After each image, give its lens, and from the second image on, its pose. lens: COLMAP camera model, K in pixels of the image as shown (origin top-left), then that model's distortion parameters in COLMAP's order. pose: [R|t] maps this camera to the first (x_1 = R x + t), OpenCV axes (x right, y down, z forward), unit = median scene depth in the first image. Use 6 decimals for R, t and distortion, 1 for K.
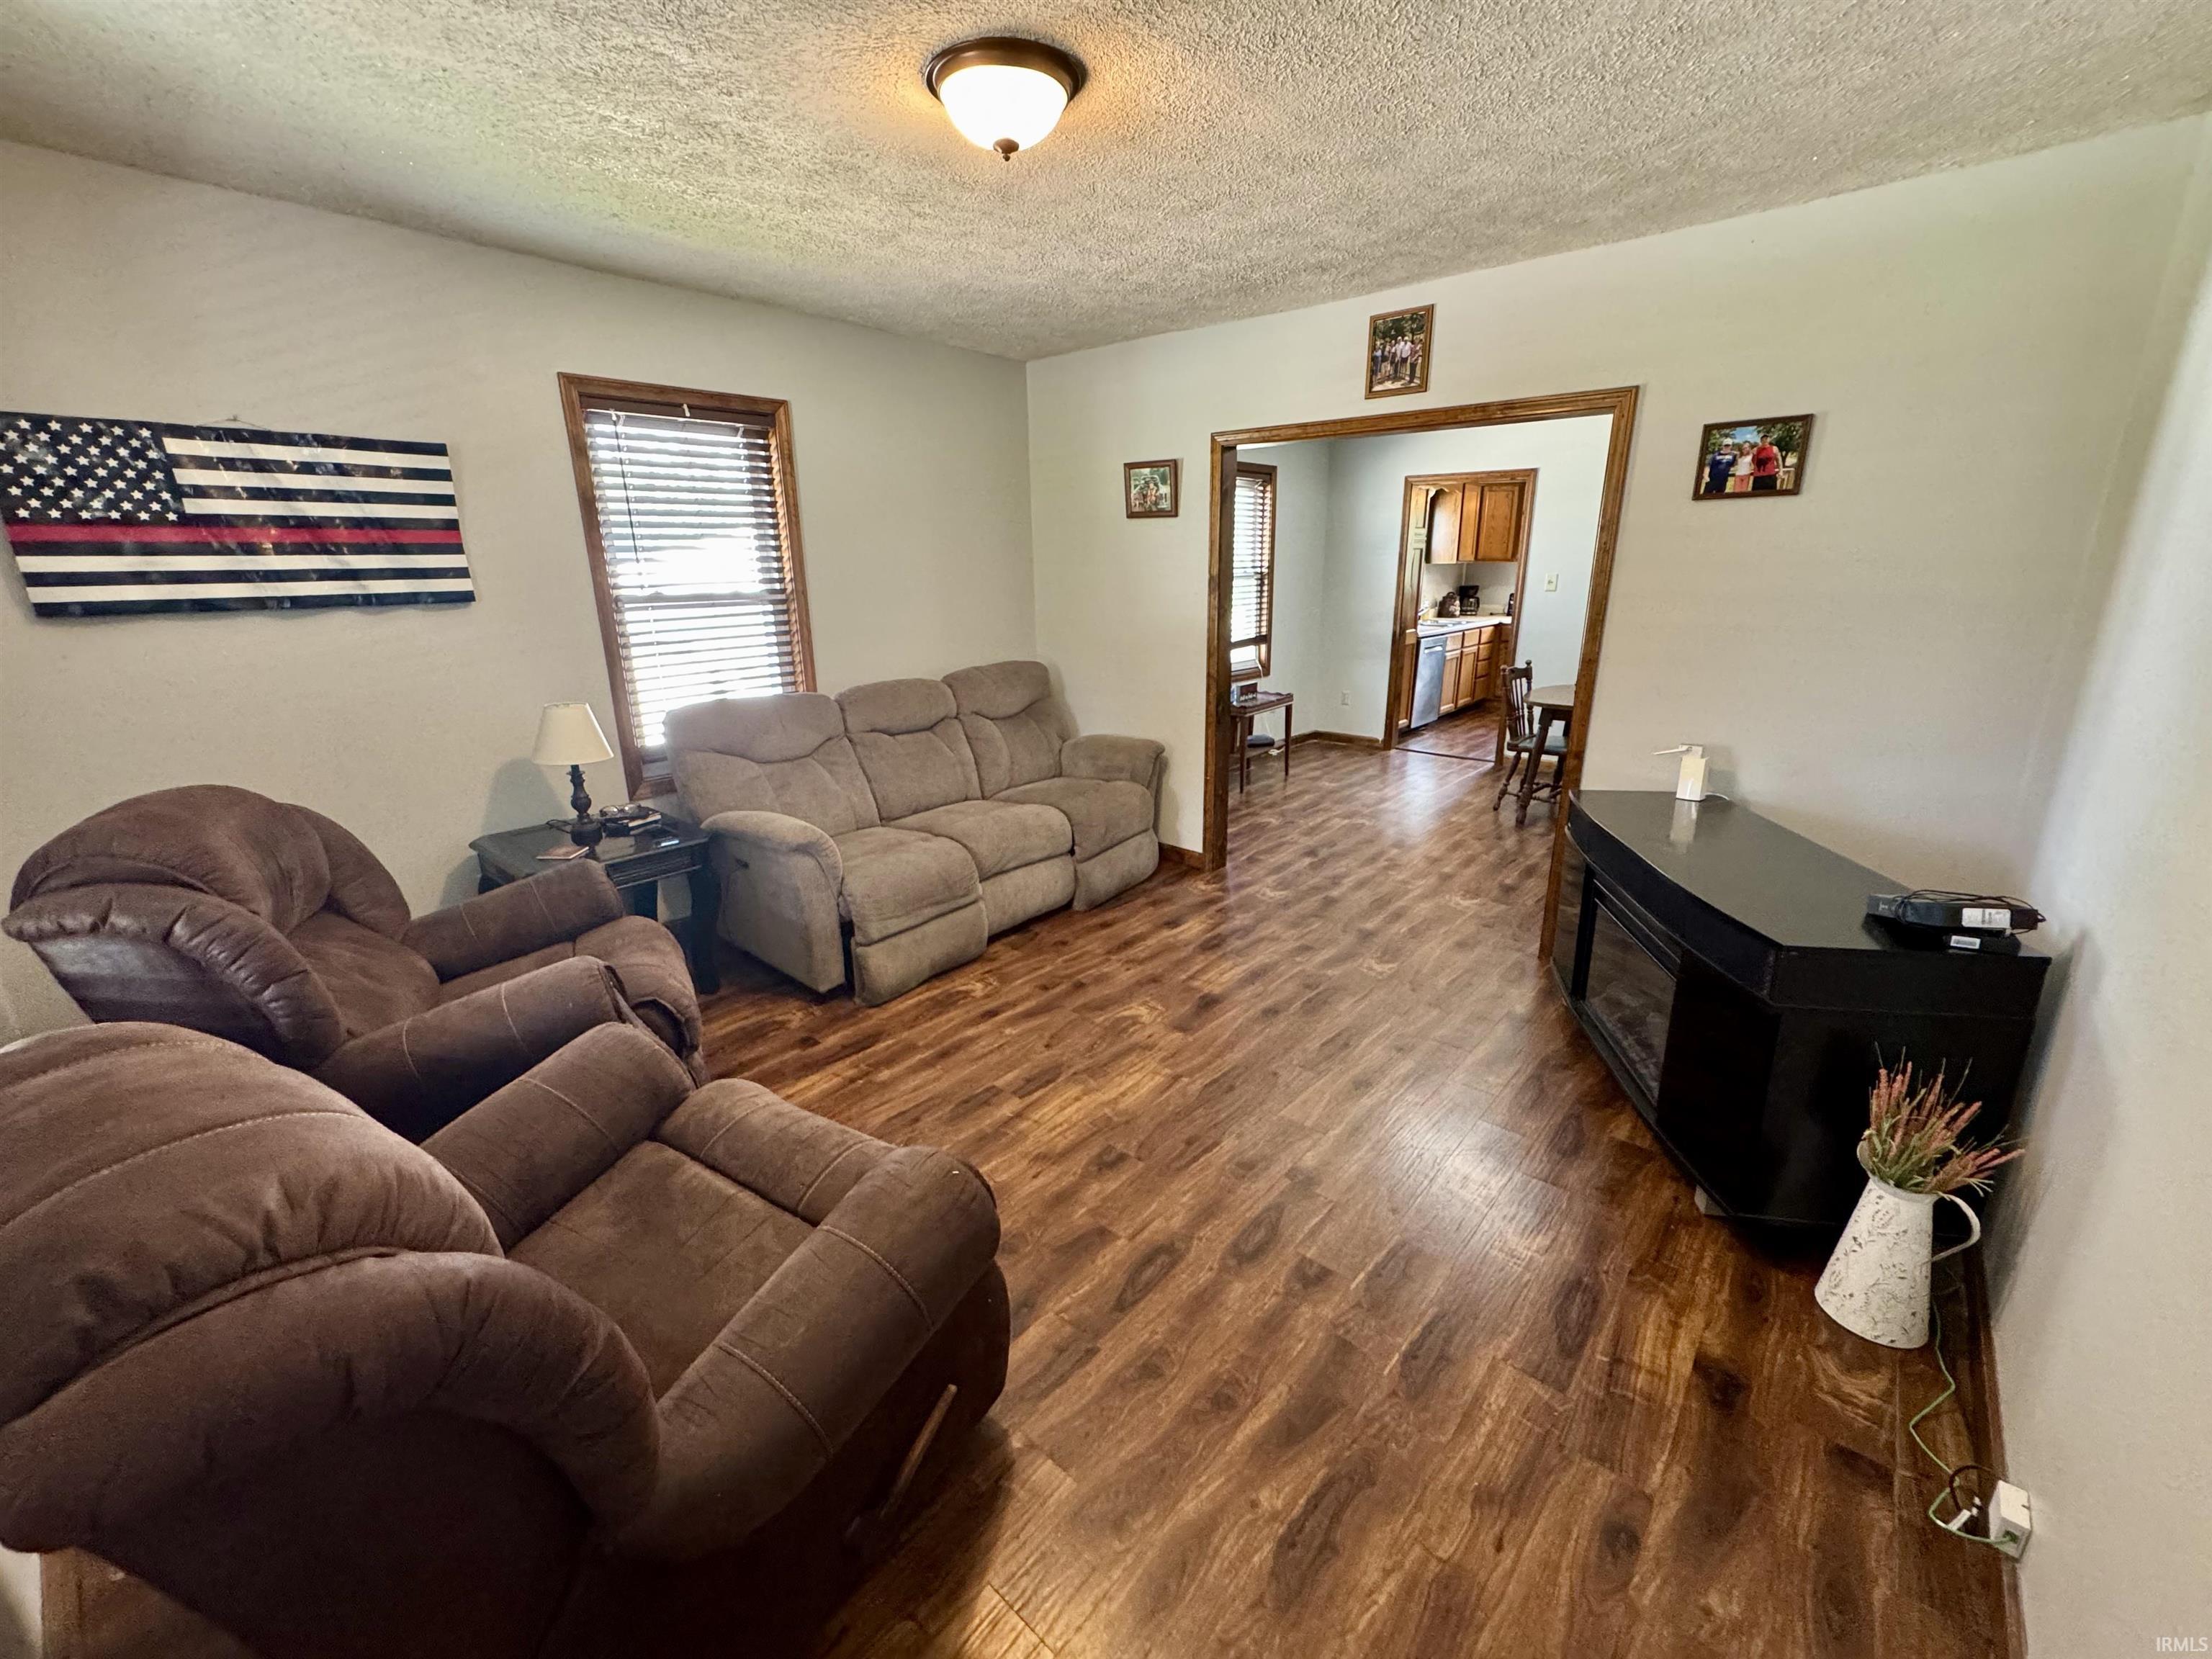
lens RADIAL K [[888.4, 0, 1106.4], [0, 888.4, 825.9], [0, 0, 1]] dist [0.000685, 0.000463]
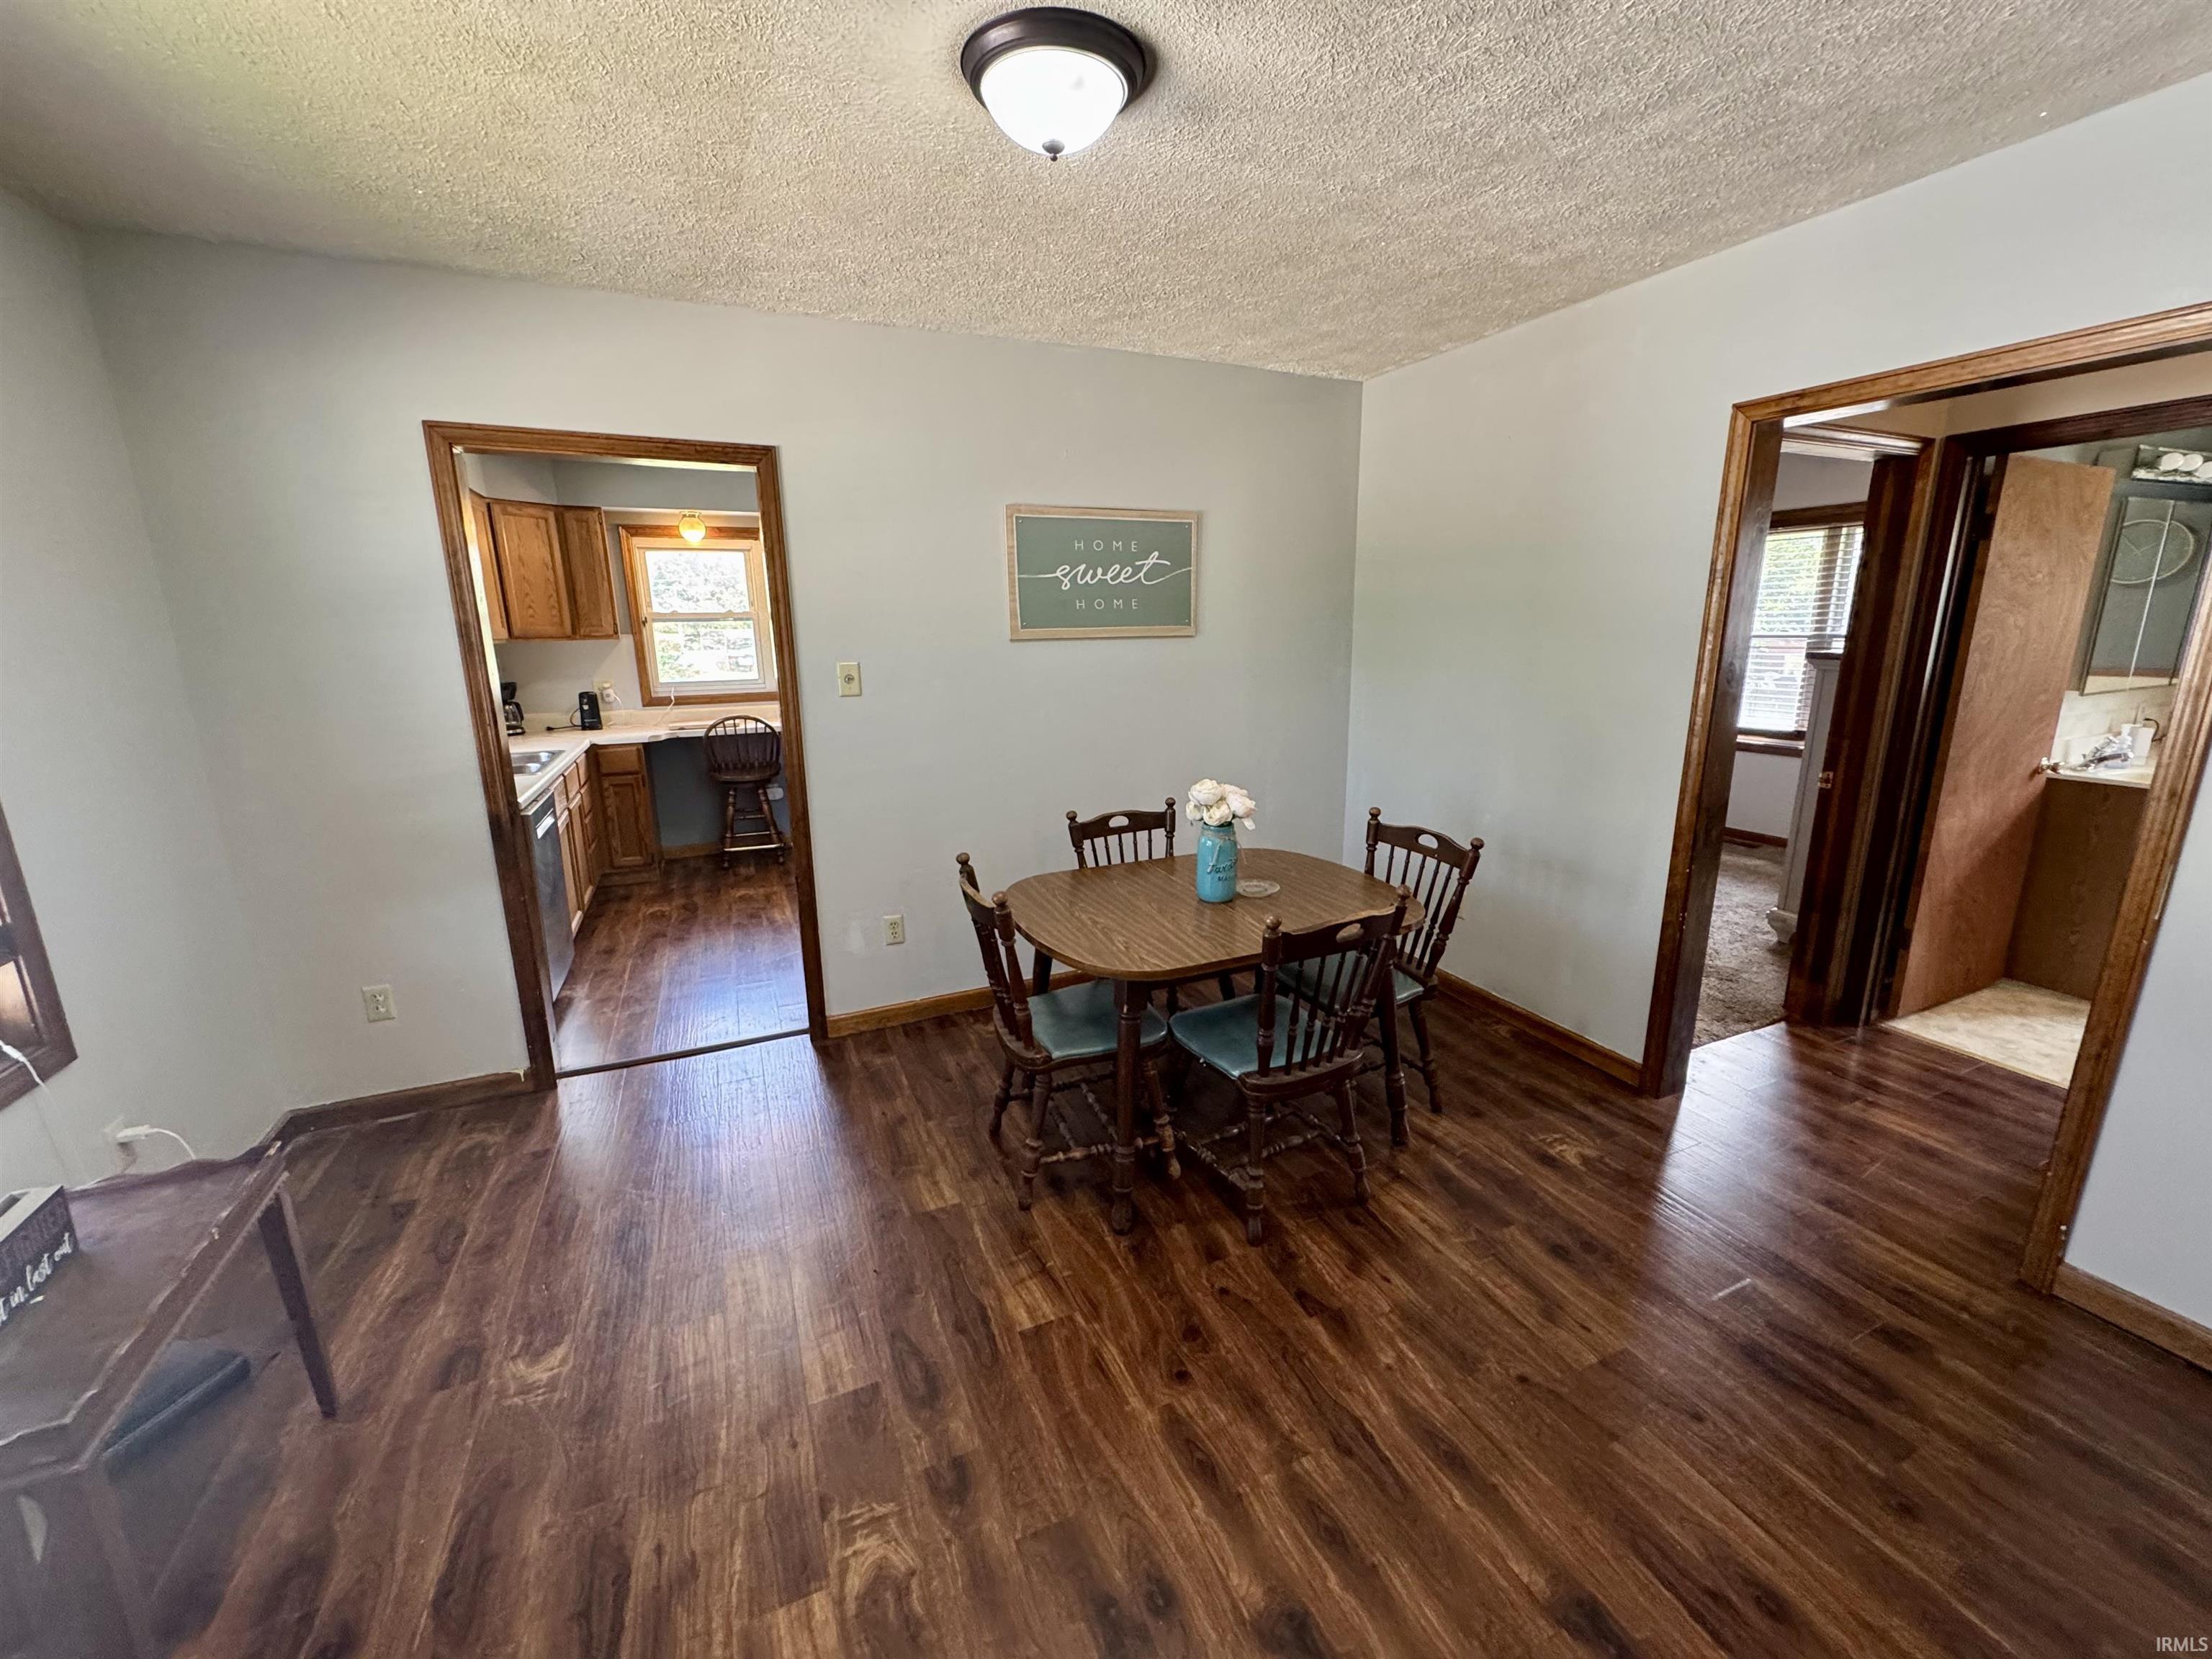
lens RADIAL K [[879.8, 0, 1109.9], [0, 879.8, 826.0], [0, 0, 1]] dist [-0.000594, 0.000226]
pose [[0.425245, -0.201815, 0.882291, 0.139776], [0.272565, 0.958124, 0.087791, -0.256606], [-0.863061, 0.203149, 0.462445, 0.861011]]
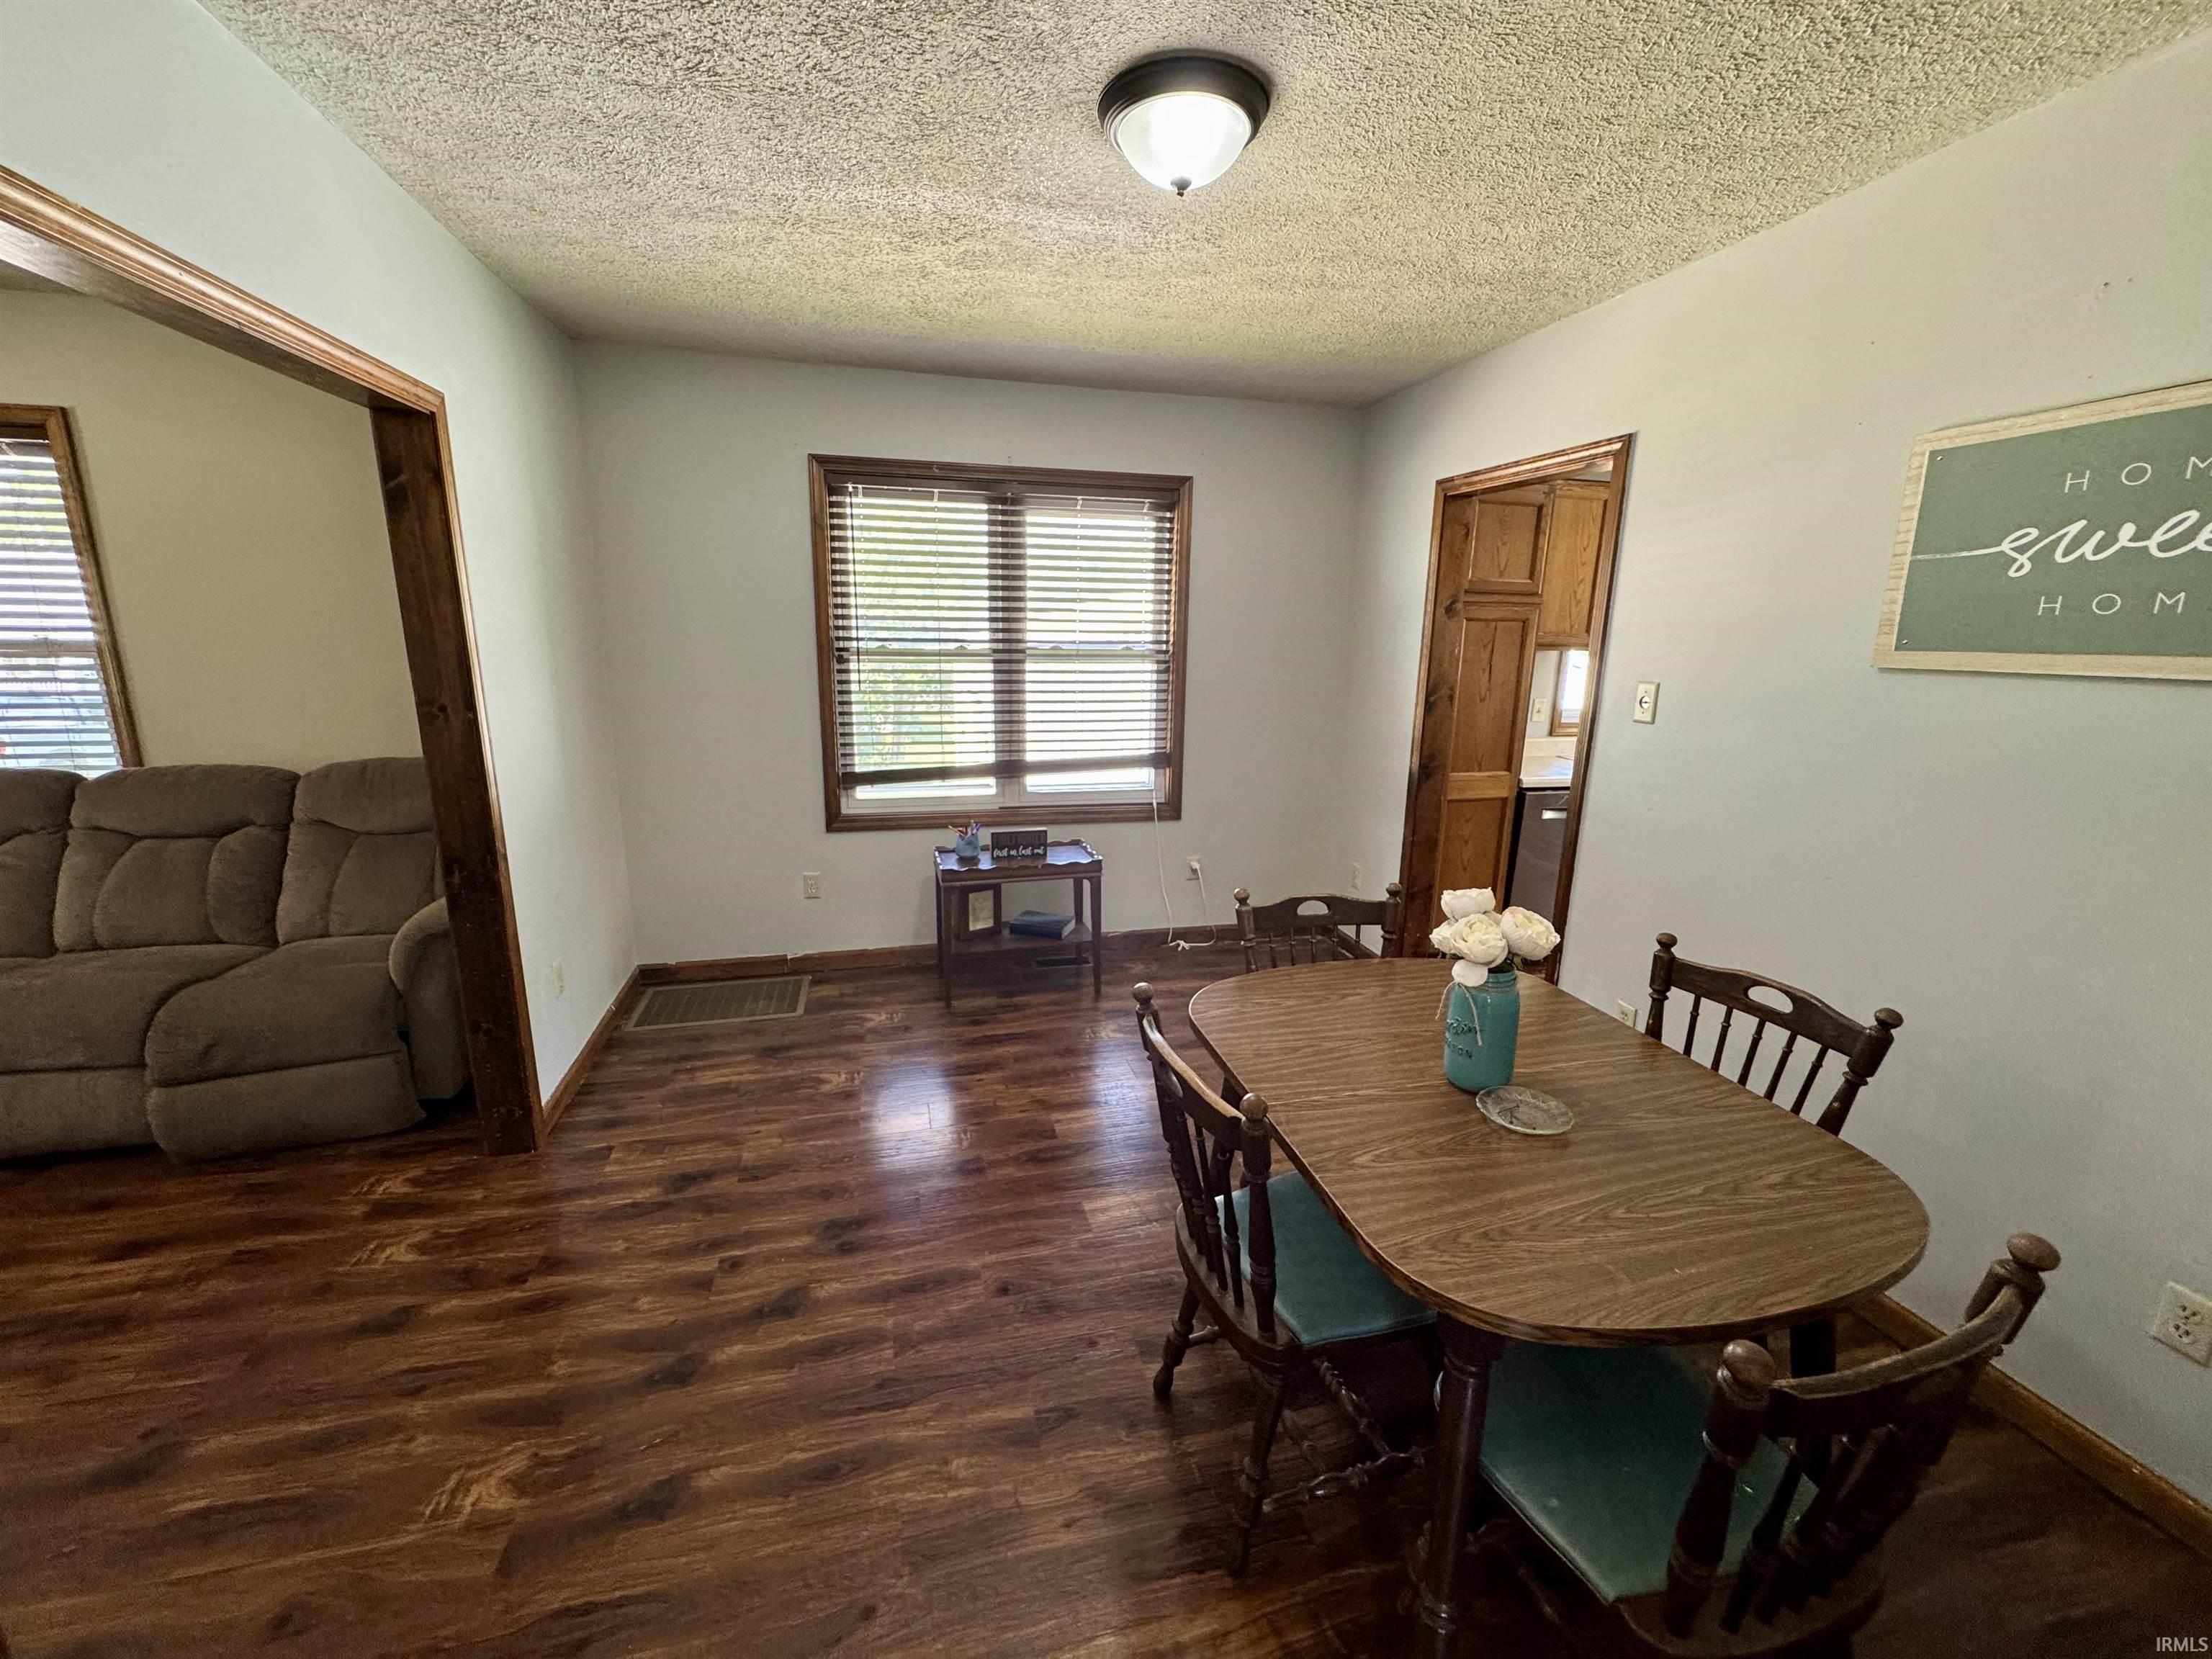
lens RADIAL K [[879.8, 0, 1109.9], [0, 879.8, 826.0], [0, 0, 1]] dist [-0.000594, 0.000226]
pose [[0.818044, 0.146636, -0.556149, 0.697414], [-0.189257, 0.981733, -0.019533, -0.211213], [0.543126, 0.121234, 0.830853, 0.698591]]
